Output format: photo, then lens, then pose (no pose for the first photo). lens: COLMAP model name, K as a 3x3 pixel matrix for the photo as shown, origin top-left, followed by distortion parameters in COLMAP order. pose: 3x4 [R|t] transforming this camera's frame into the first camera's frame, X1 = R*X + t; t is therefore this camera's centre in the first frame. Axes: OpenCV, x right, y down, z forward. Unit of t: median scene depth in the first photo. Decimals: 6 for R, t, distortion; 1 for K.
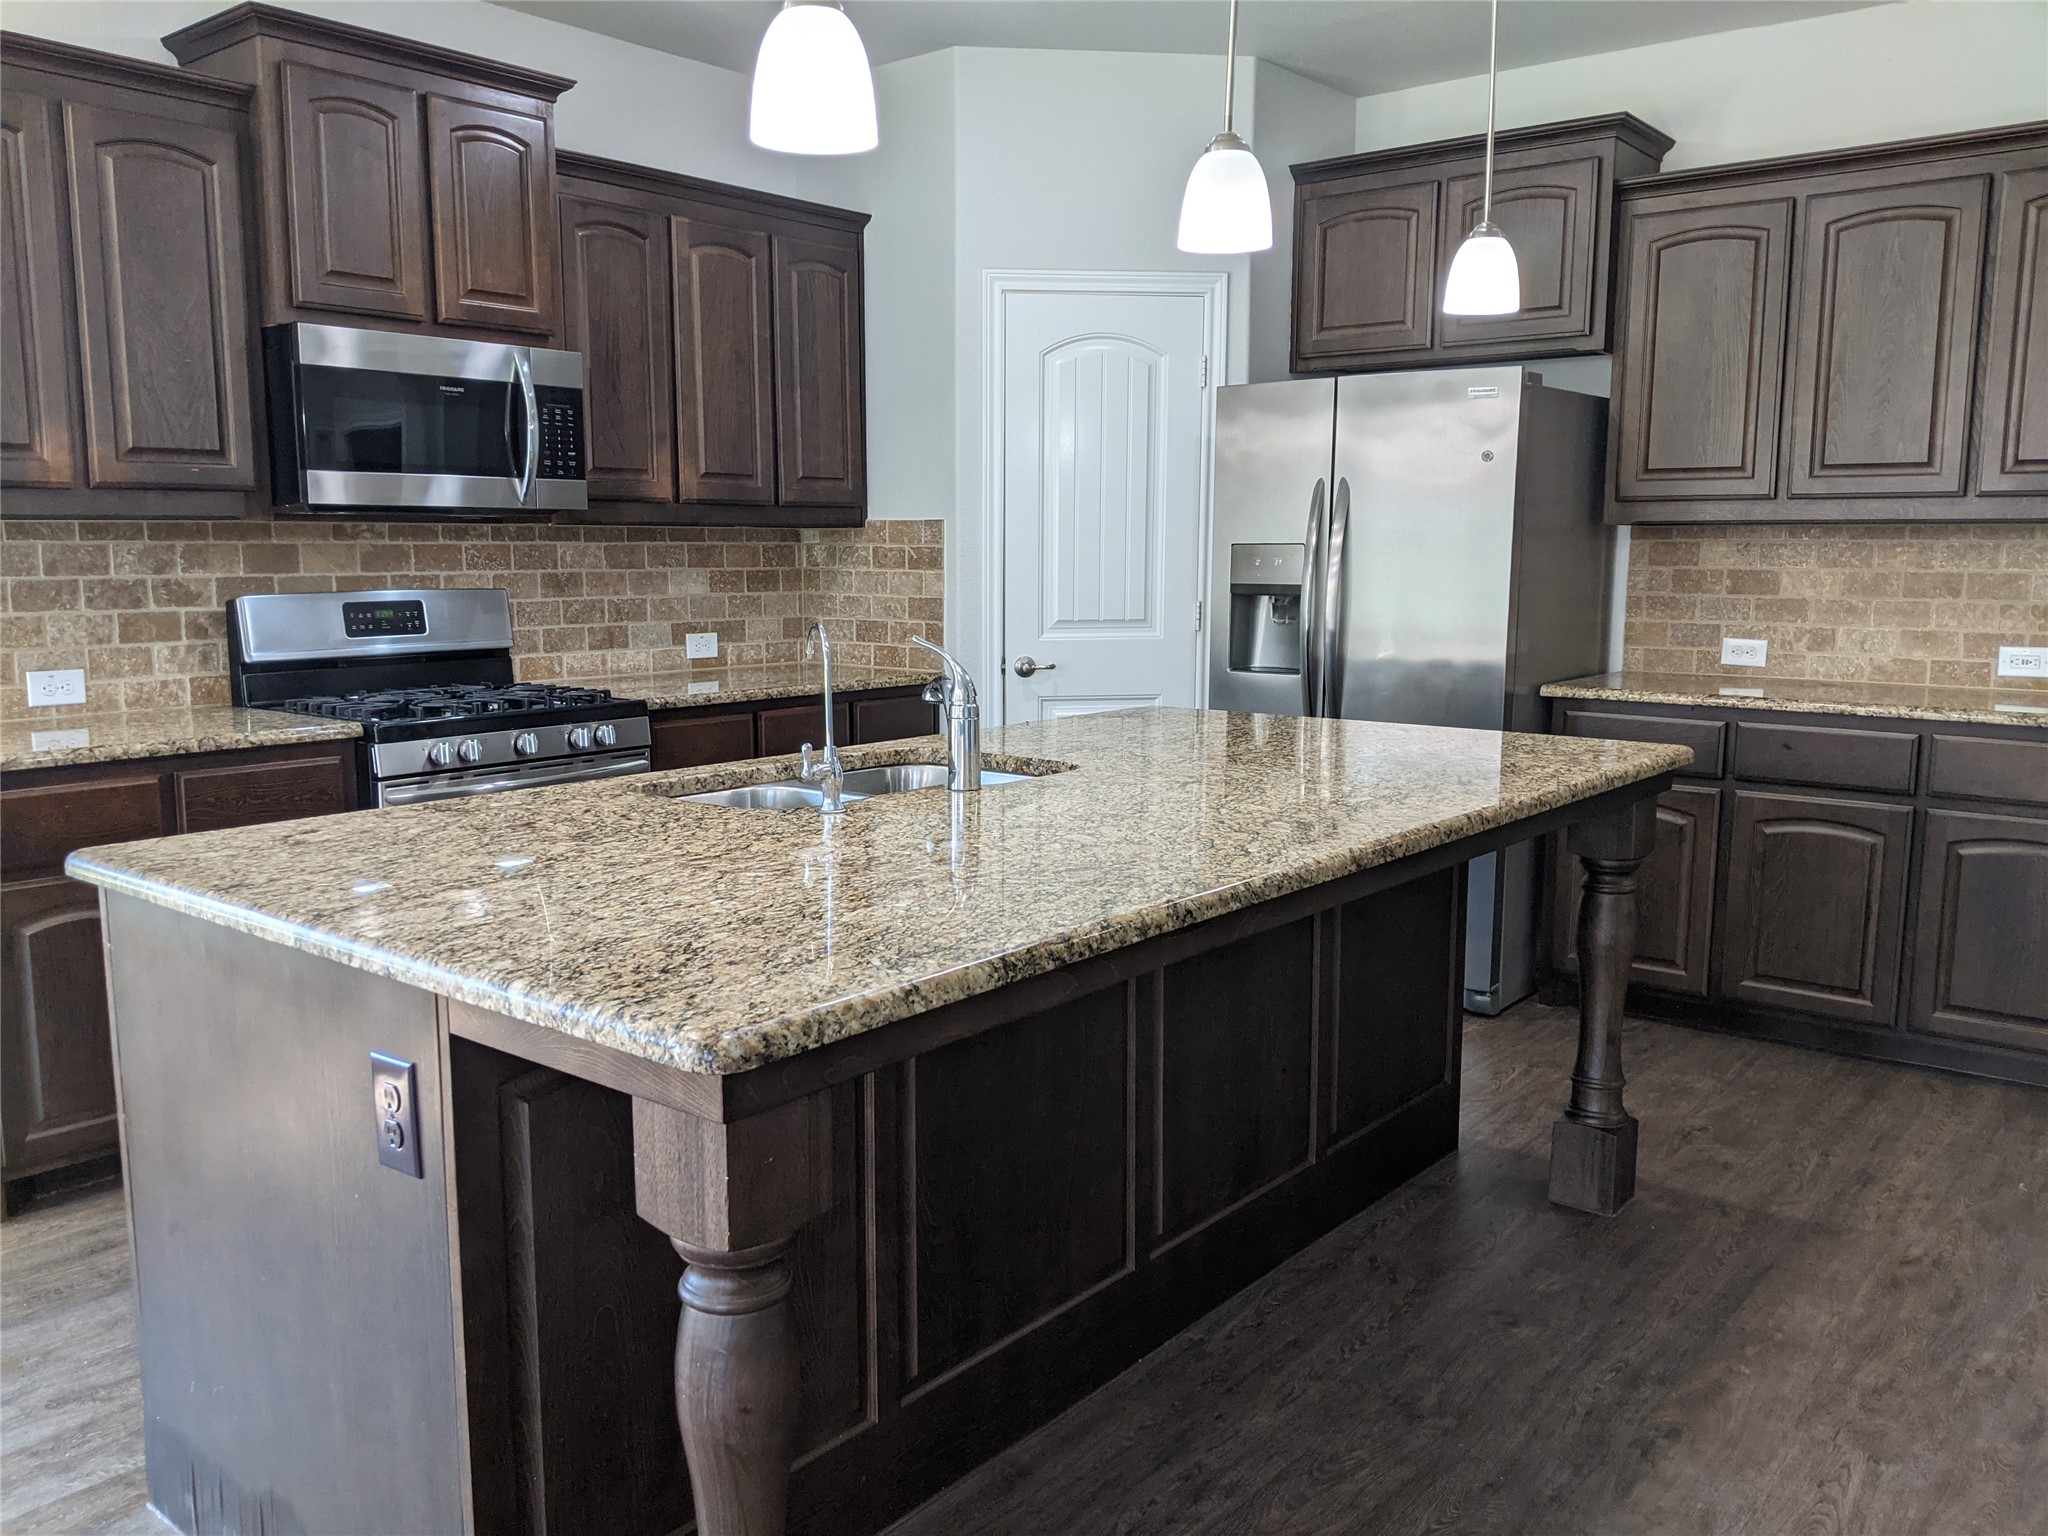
lens RADIAL K [[1662.3, 0, 976.9], [0, 1662.3, 792.1], [0, 0, 1]] dist [0.100882, -0.177151]
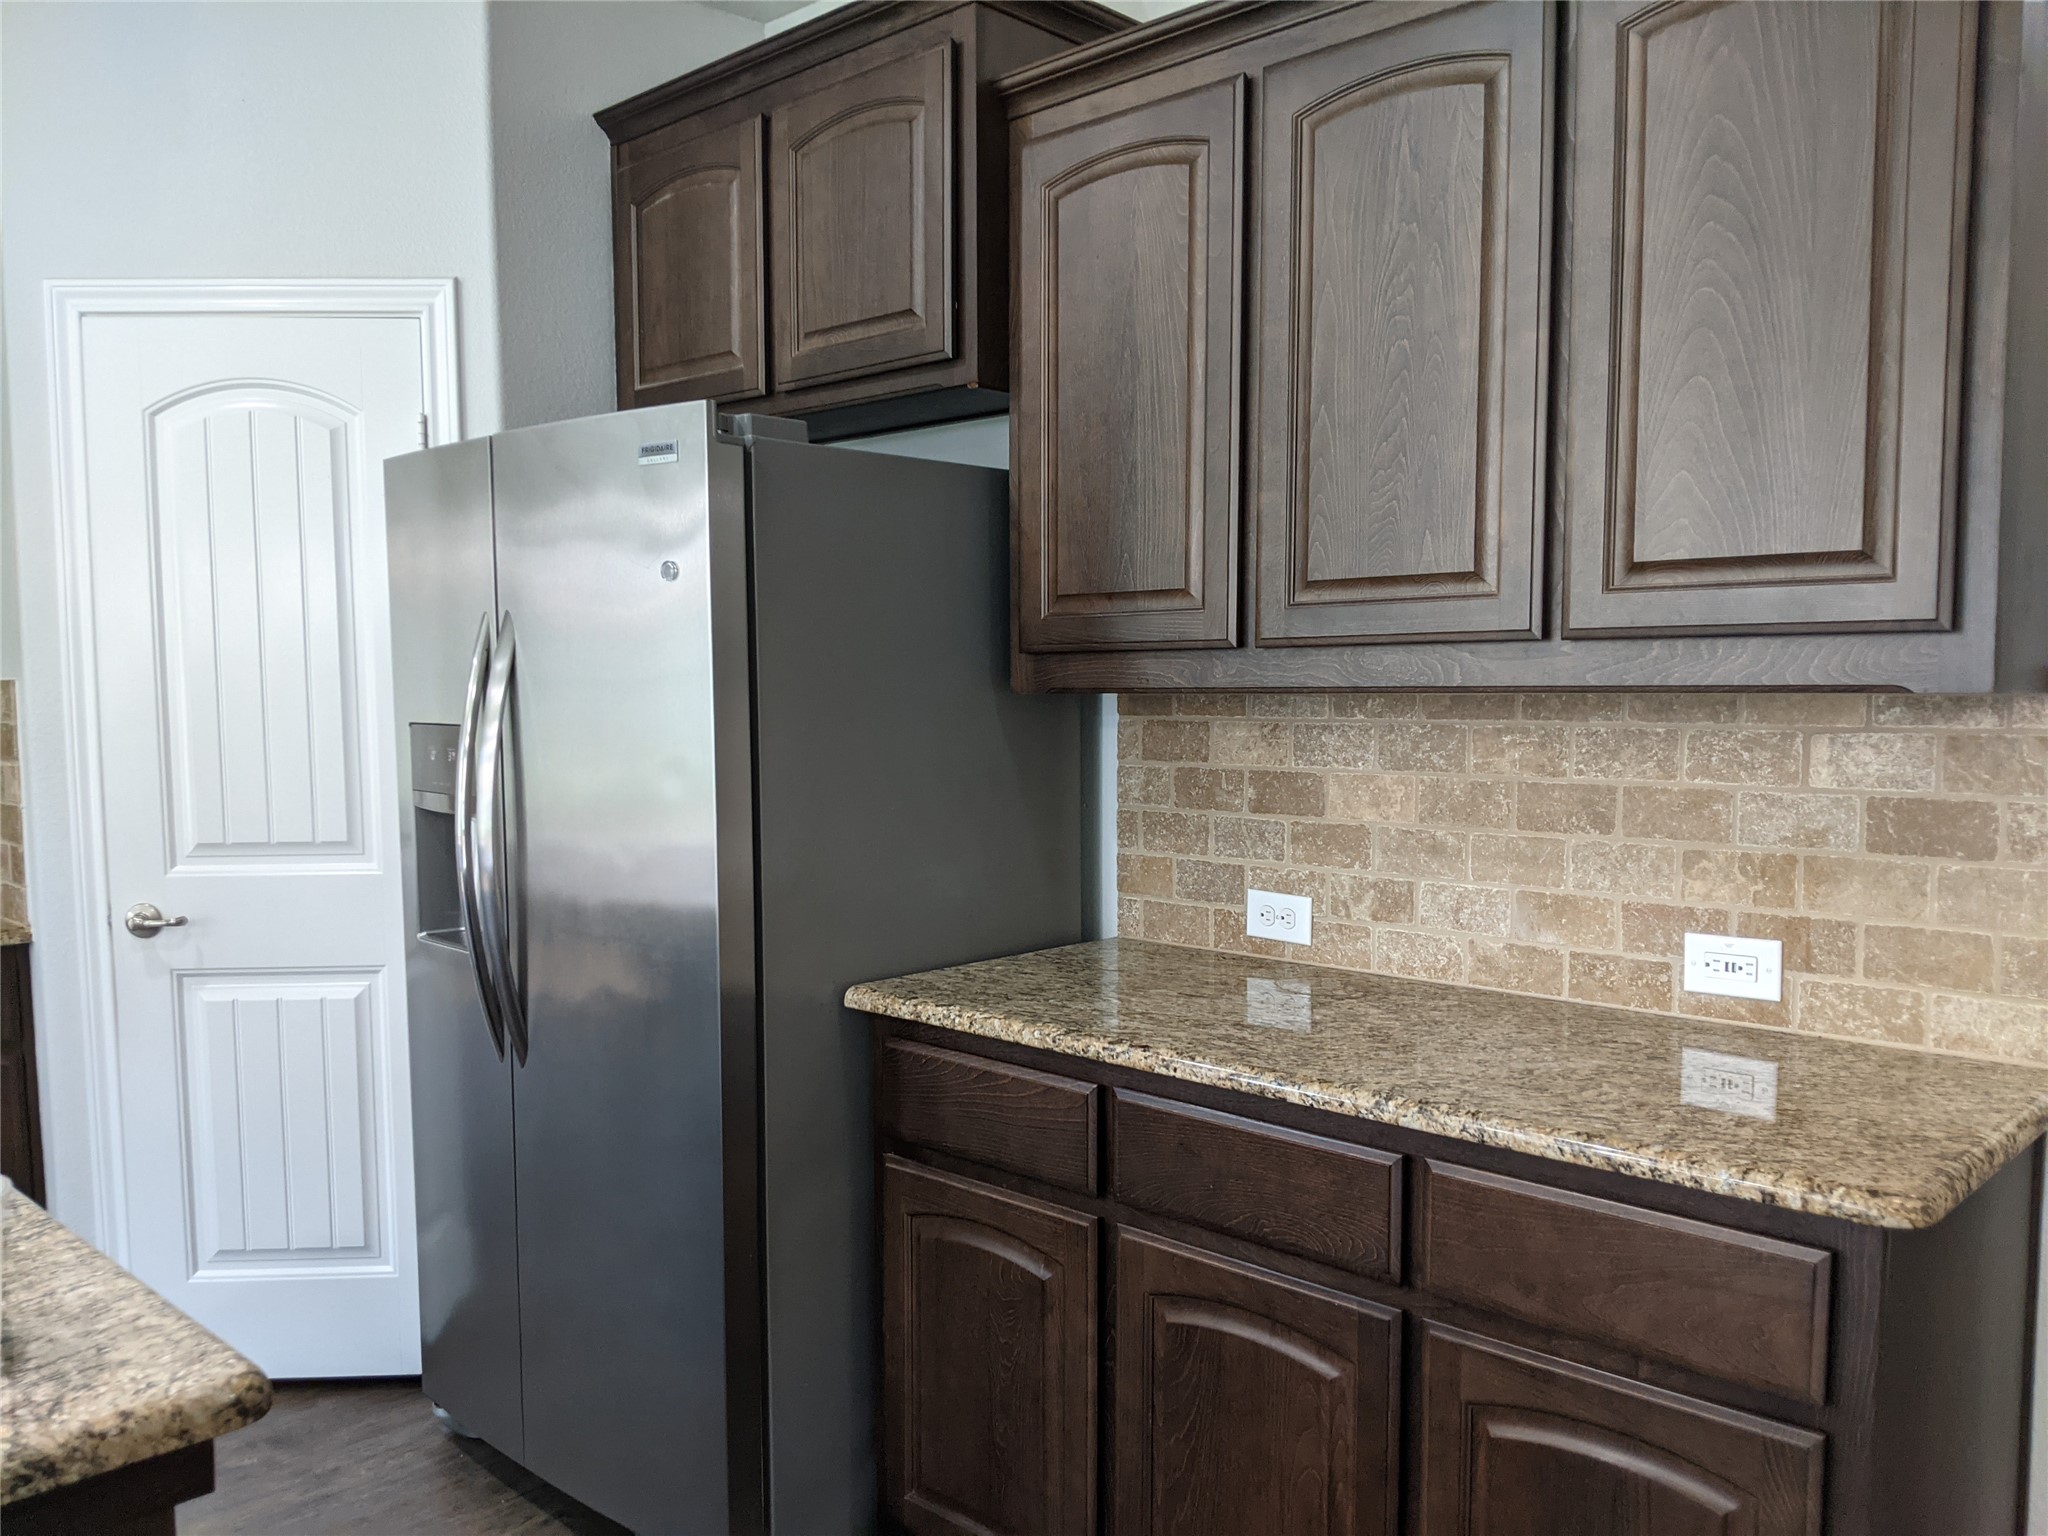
lens RADIAL K [[1662.3, 0, 967.4], [0, 1662.3, 811.0], [0, 0, 1]] dist [0.100882, -0.177151]
pose [[0.996831, 0.000740, -0.079550, 0.423697], [-0.006150, 0.997680, -0.067795, -0.085407], [0.079315, 0.068070, 0.994523, 0.468809]]
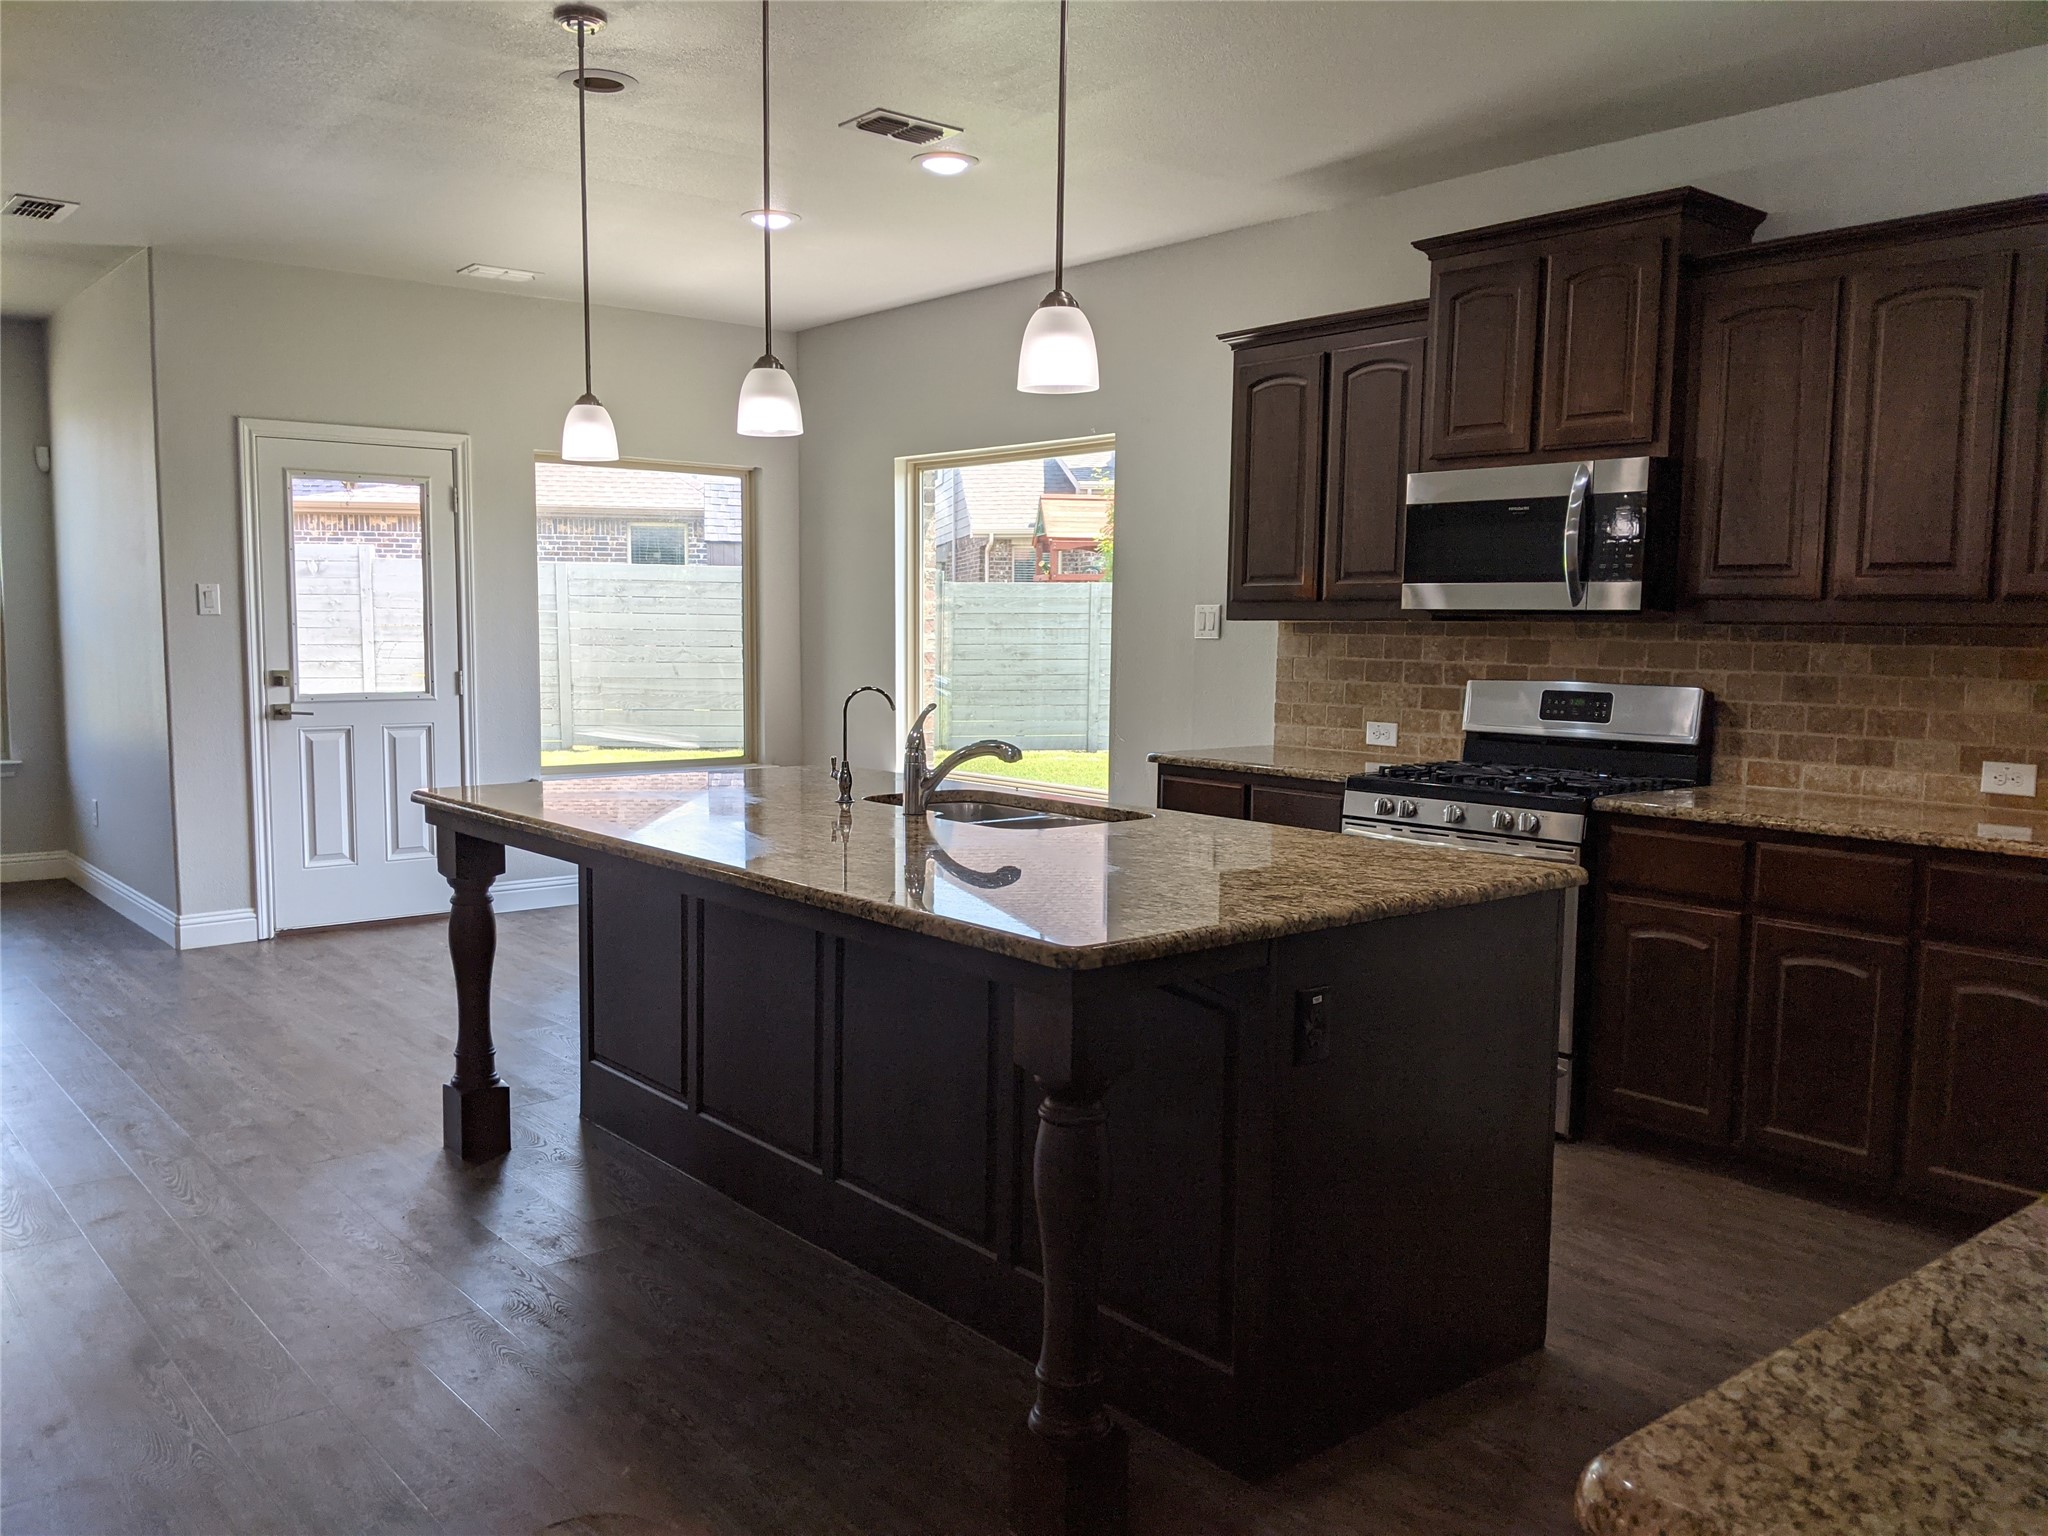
lens RADIAL K [[1662.3, 0, 993.2], [0, 1662.3, 790.9], [0, 0, 1]] dist [0.100882, -0.177151]
pose [[-0.191897, 0.102608, -0.976036, 0.780781], [-0.156962, 0.978509, 0.133728, -0.127535], [0.968782, 0.178863, -0.171668, 0.763540]]
